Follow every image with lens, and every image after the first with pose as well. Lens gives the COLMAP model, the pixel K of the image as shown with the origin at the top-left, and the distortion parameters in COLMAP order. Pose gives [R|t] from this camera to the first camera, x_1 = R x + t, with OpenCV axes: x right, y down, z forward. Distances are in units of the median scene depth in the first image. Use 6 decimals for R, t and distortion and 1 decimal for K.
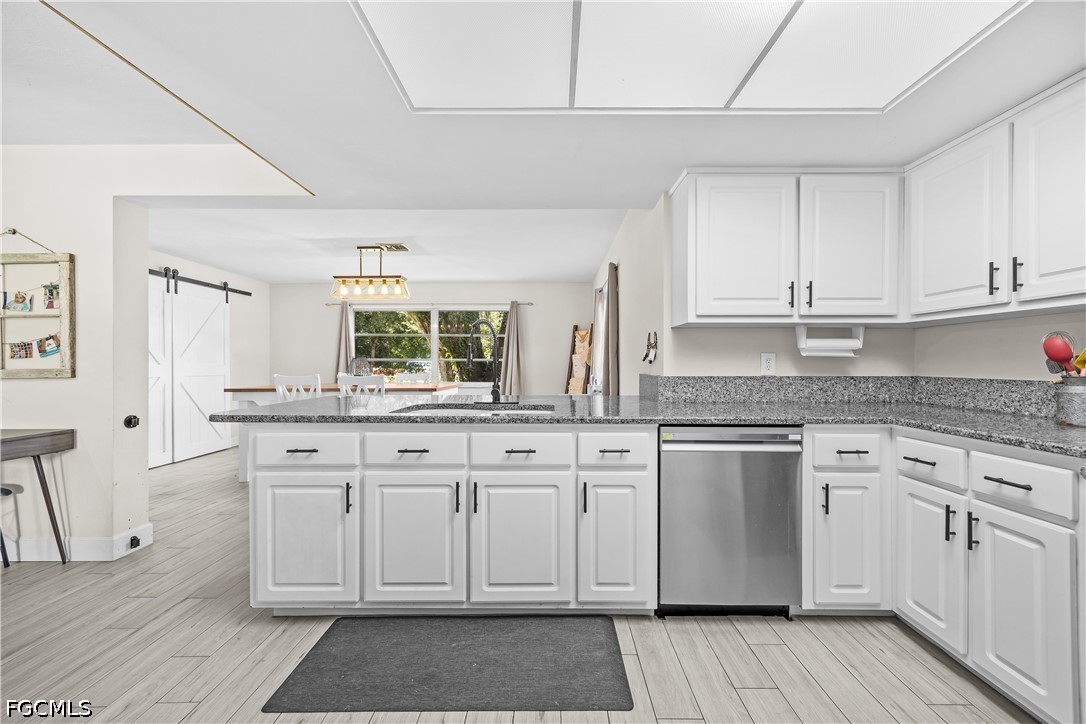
lens RADIAL K [[436.1, 0, 555.4], [0, 436.1, 364.6], [0, 0, 1]] dist [-0.001117, 0.000400]
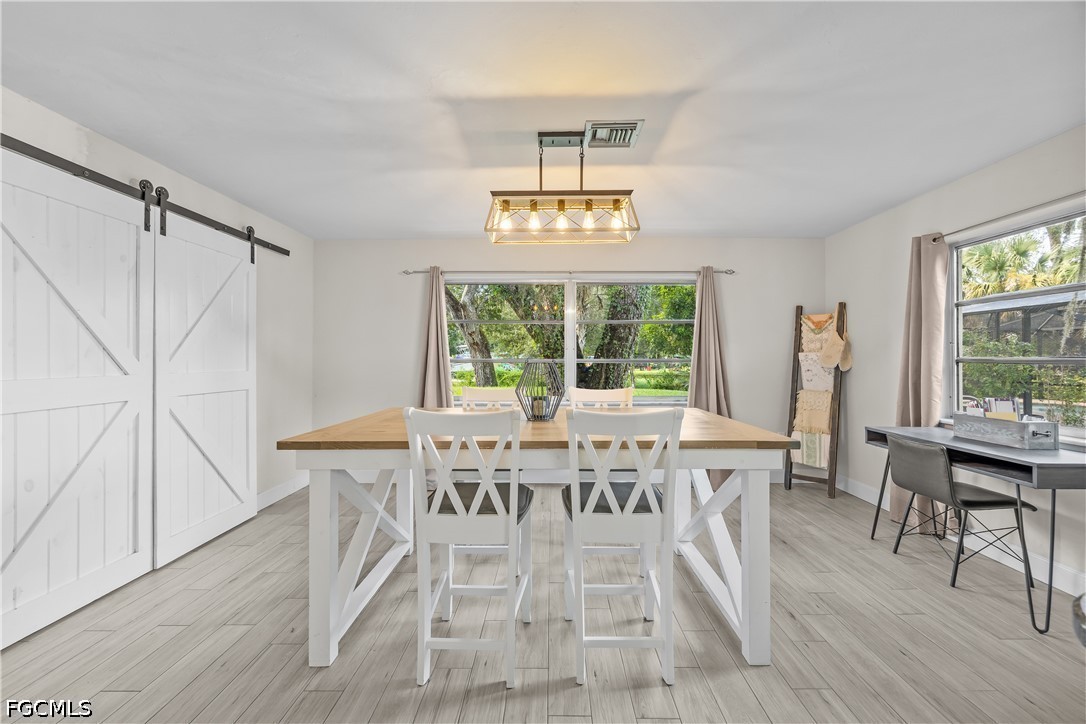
lens RADIAL K [[436.1, 0, 546.0], [0, 436.1, 356.2], [0, 0, 1]] dist [-0.001117, 0.000400]
pose [[0.999955, 0.002286, -0.009234, -0.817553], [-0.002354, 0.999970, -0.007333, -0.032340], [0.009217, 0.007354, 0.999930, 0.971085]]
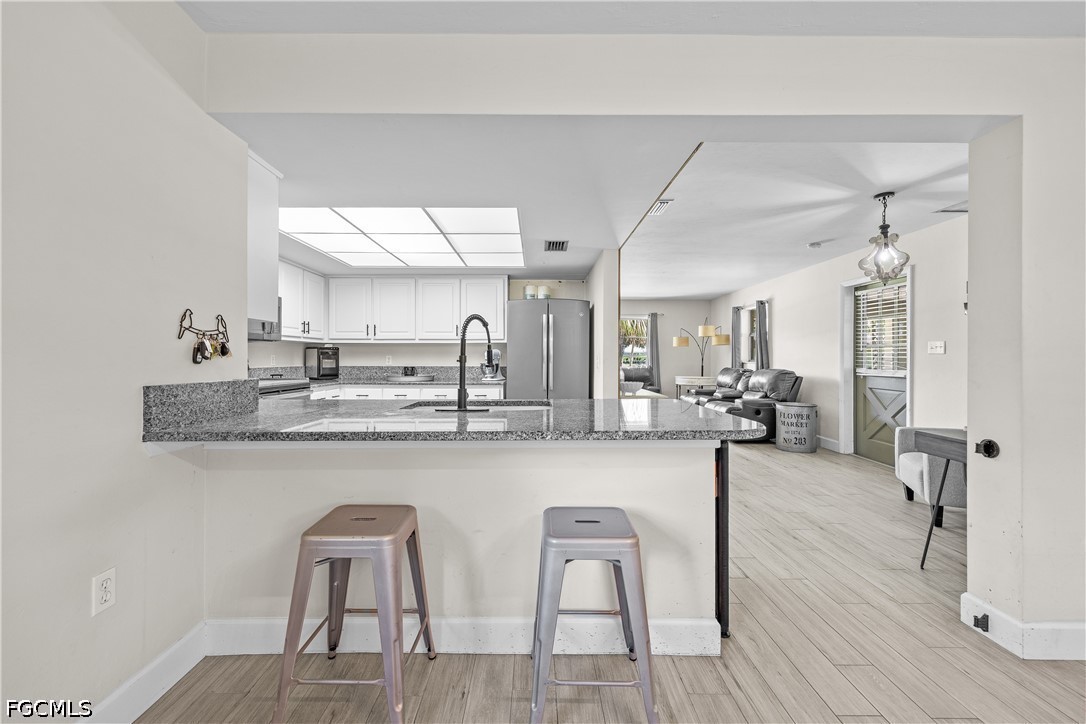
lens RADIAL K [[436.1, 0, 536.9], [0, 436.1, 362.4], [0, 0, 1]] dist [-0.001117, 0.000400]
pose [[-0.999999, -0.001153, -0.000900, -0.265885], [-0.001166, 0.999897, 0.014277, -0.014289], [0.000884, 0.014278, -0.999898, 1.740702]]
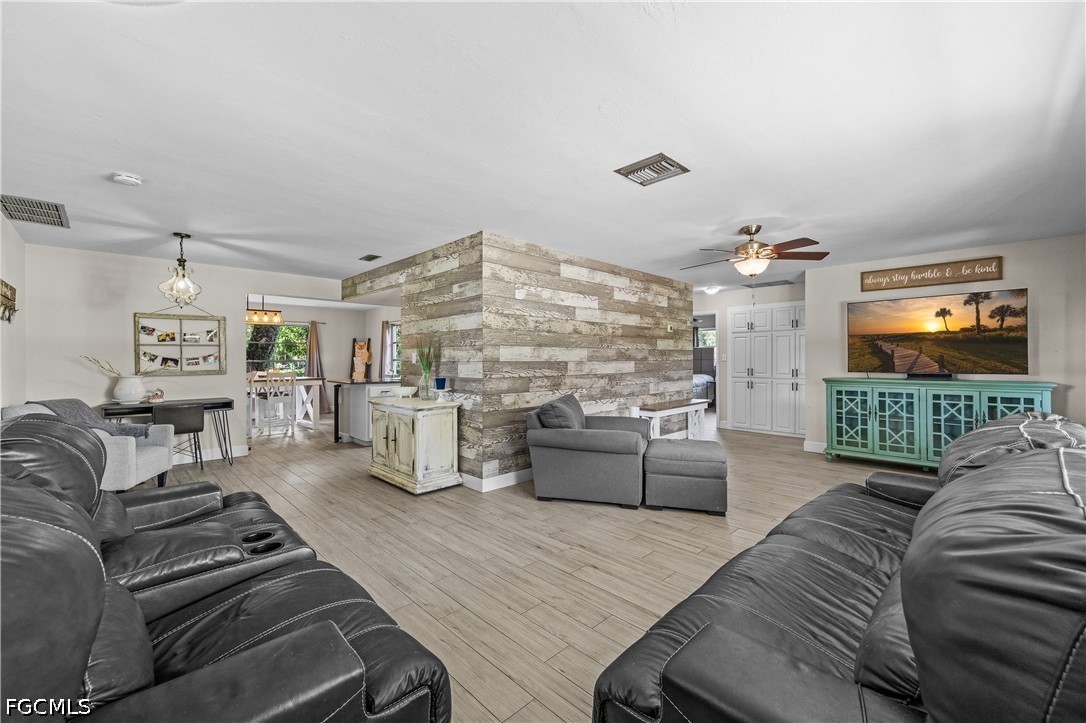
lens RADIAL K [[436.1, 0, 558.3], [0, 436.1, 356.4], [0, 0, 1]] dist [-0.001117, 0.000400]
pose [[0.695957, 0.002783, 0.718078, -1.508689], [0.002161, 0.999980, -0.005971, -0.039938], [-0.718080, 0.005707, 0.695937, -1.712597]]
